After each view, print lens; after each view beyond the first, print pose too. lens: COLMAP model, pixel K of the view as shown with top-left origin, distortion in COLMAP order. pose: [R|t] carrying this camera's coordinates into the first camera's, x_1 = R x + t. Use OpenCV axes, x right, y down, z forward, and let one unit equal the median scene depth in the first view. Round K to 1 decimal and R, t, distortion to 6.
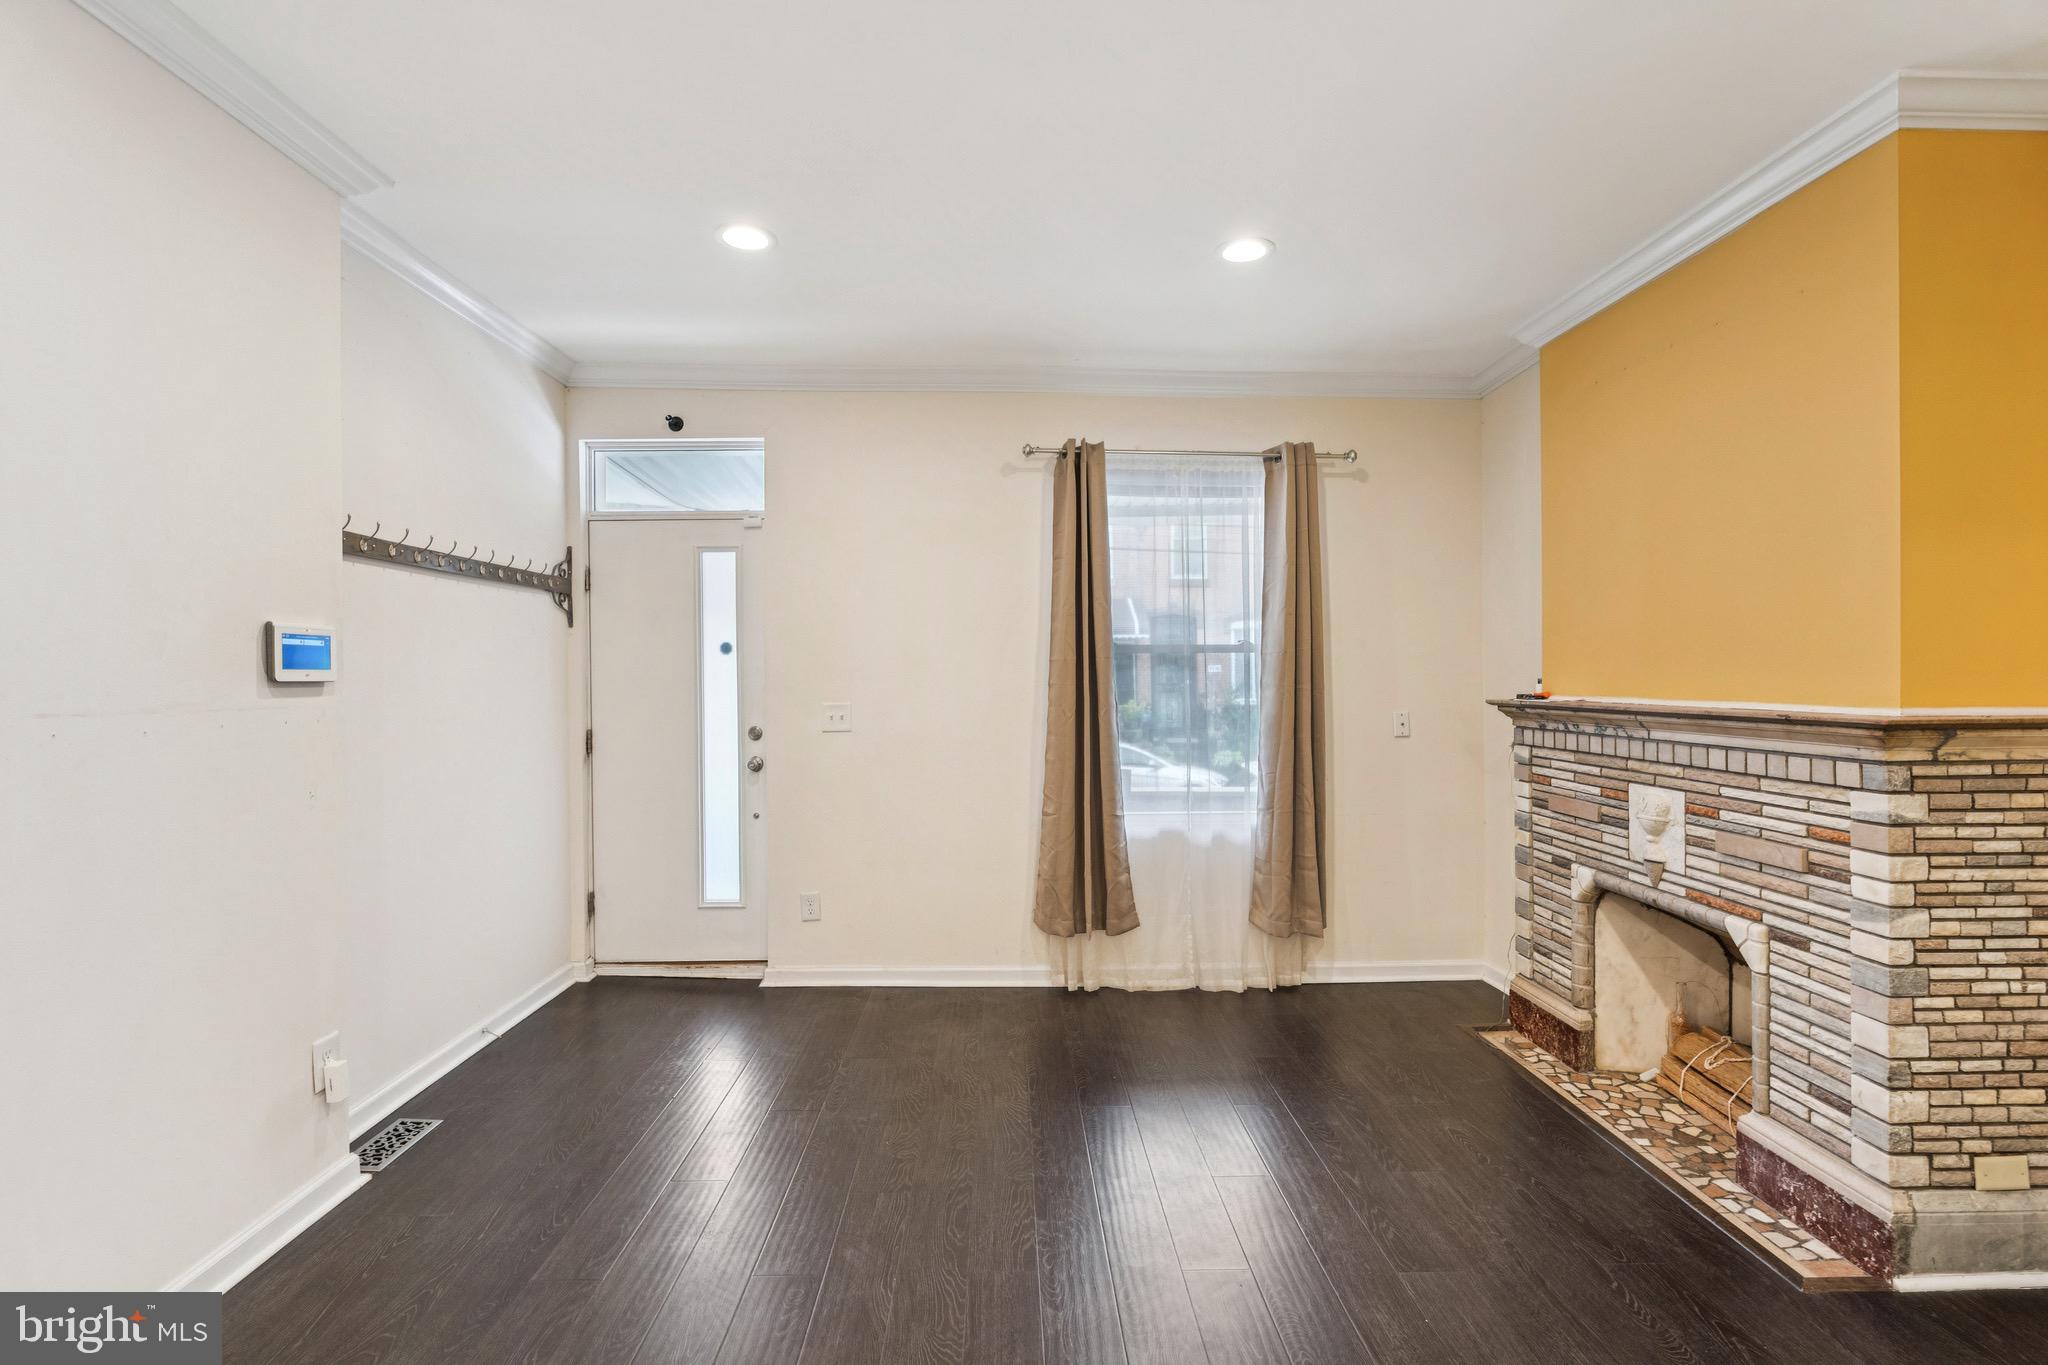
lens RADIAL K [[912.7, 0, 1035.5], [0, 912.7, 681.7], [0, 0, 1]] dist [-0.007725, -0.000888]
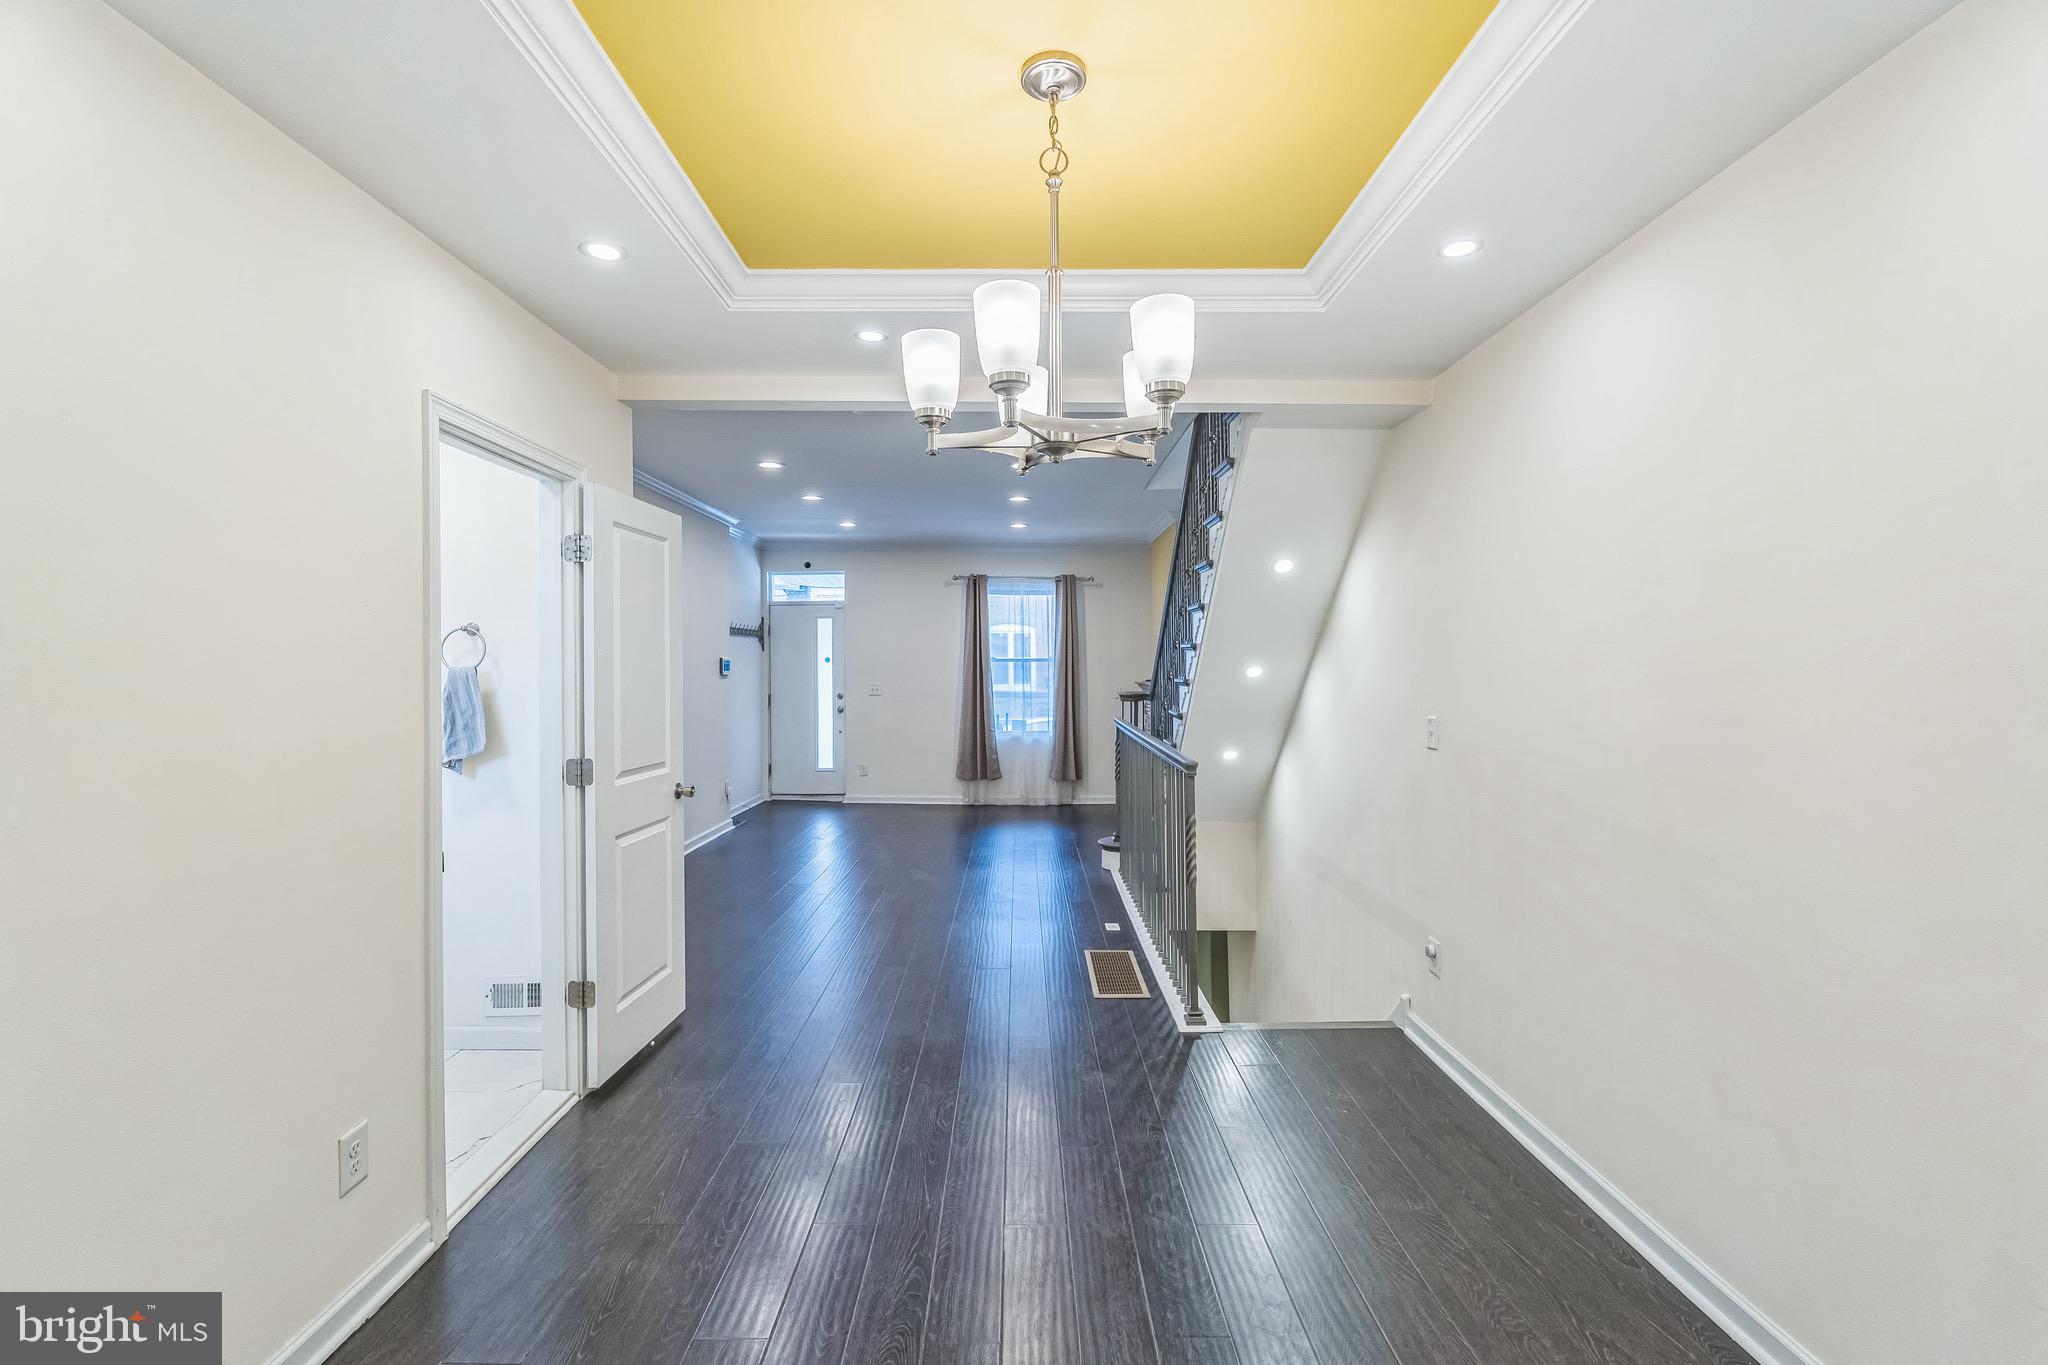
lens RADIAL K [[912.7, 0, 991.8], [0, 912.7, 663.4], [0, 0, 1]] dist [-0.007725, -0.000888]
pose [[0.999552, 0.001777, -0.029885, 0.169569], [-0.002092, 0.999943, -0.010515, -0.004369], [0.029864, 0.010572, 0.999498, -1.466551]]
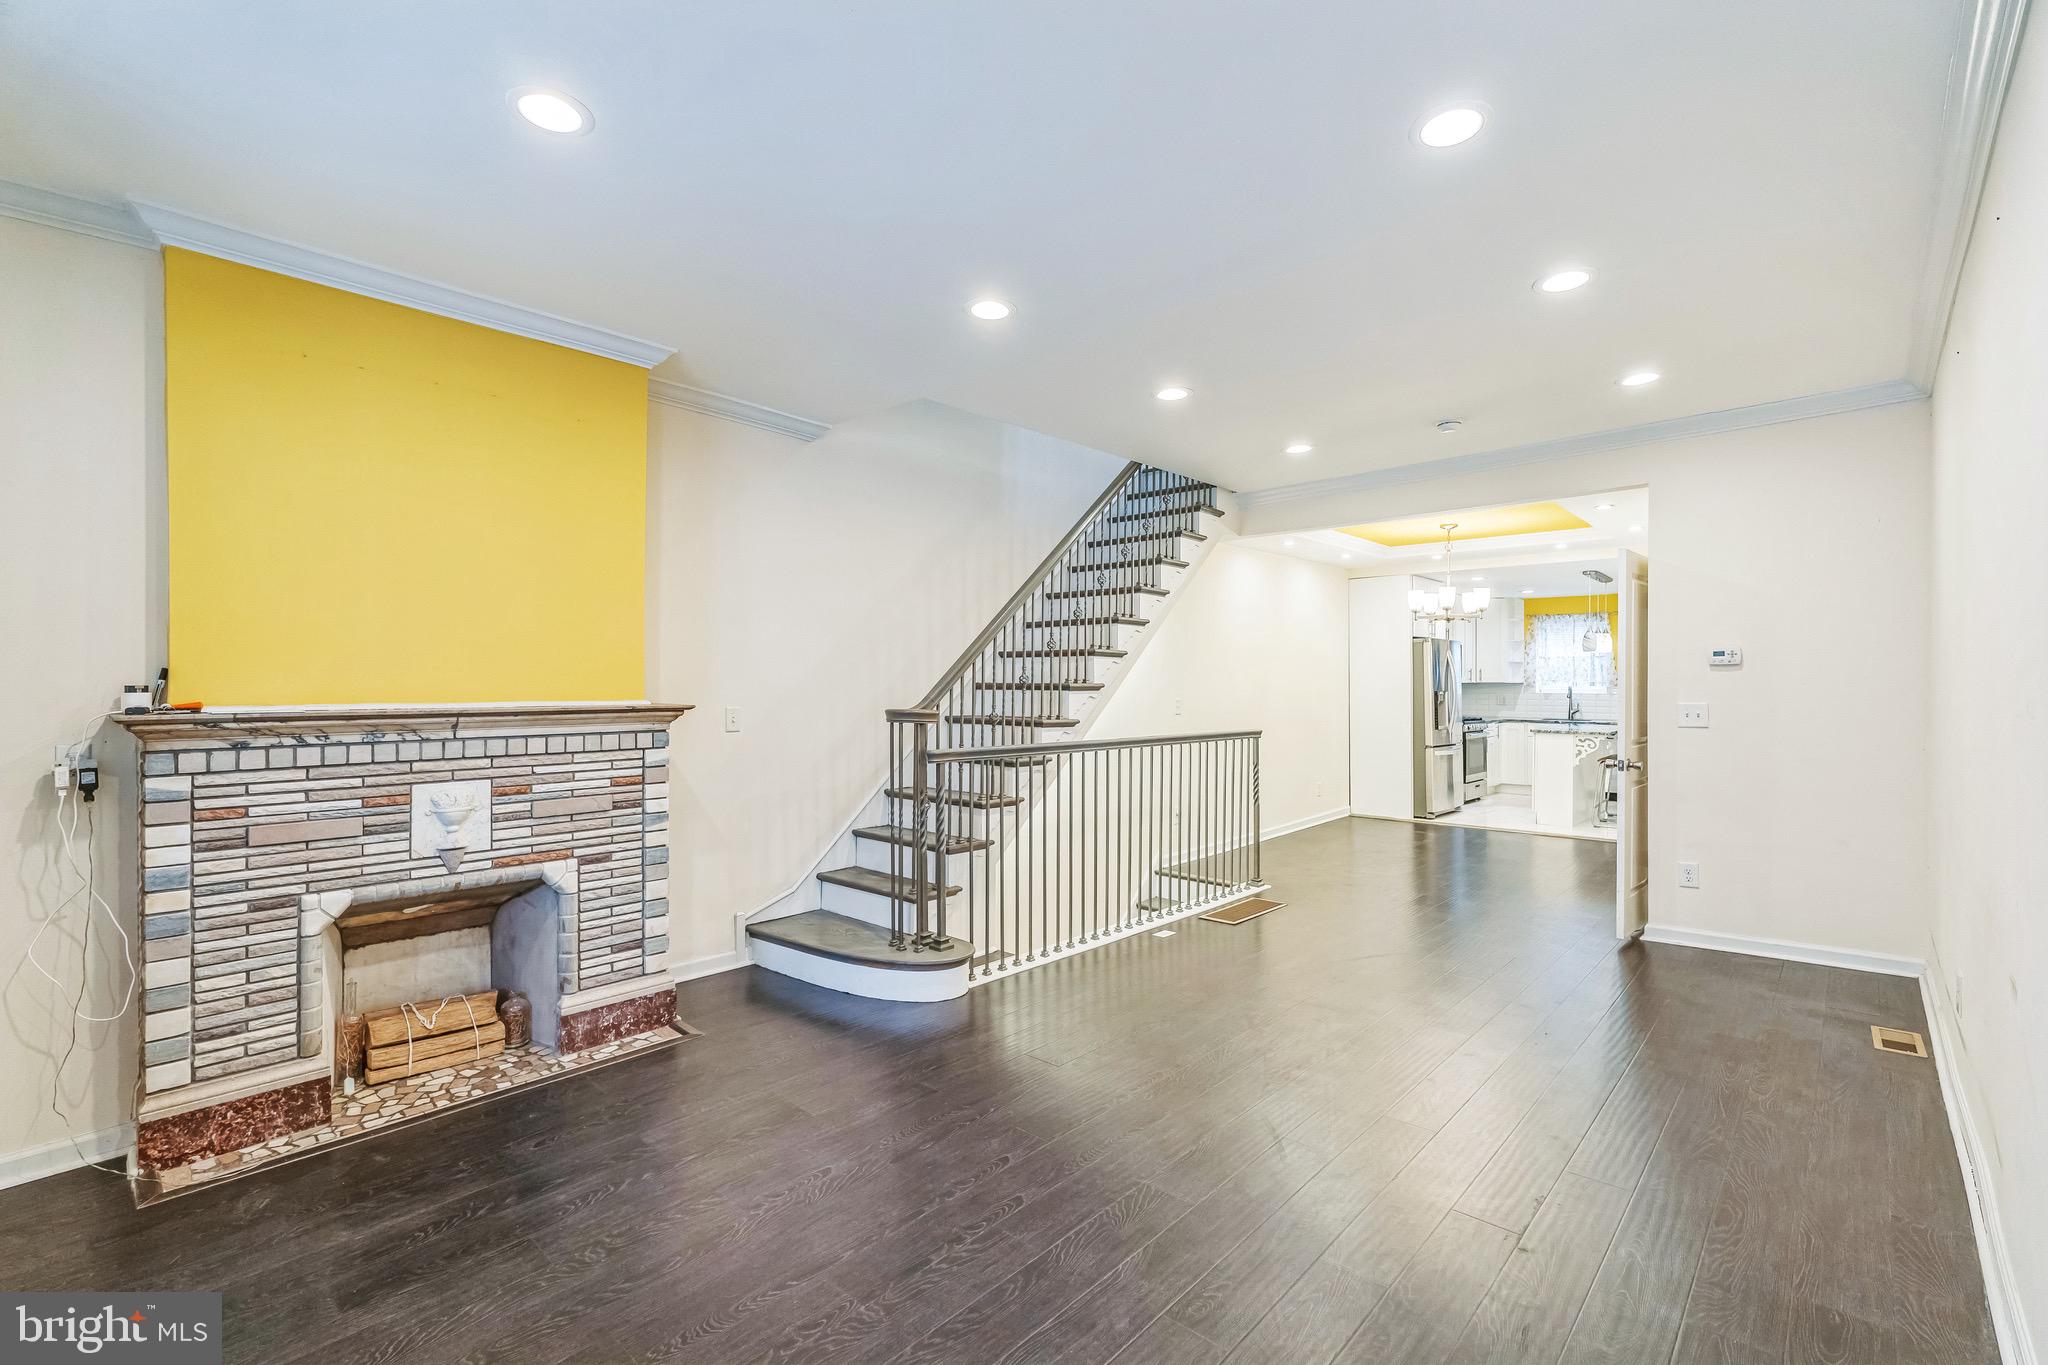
lens RADIAL K [[912.7, 0, 1009.5], [0, 912.7, 684.4], [0, 0, 1]] dist [-0.007725, -0.000888]
pose [[-0.712545, 0.001175, 0.701625, -0.506679], [0.006174, 0.999970, 0.004595, -0.002940], [-0.701599, 0.007606, -0.712531, 1.153593]]
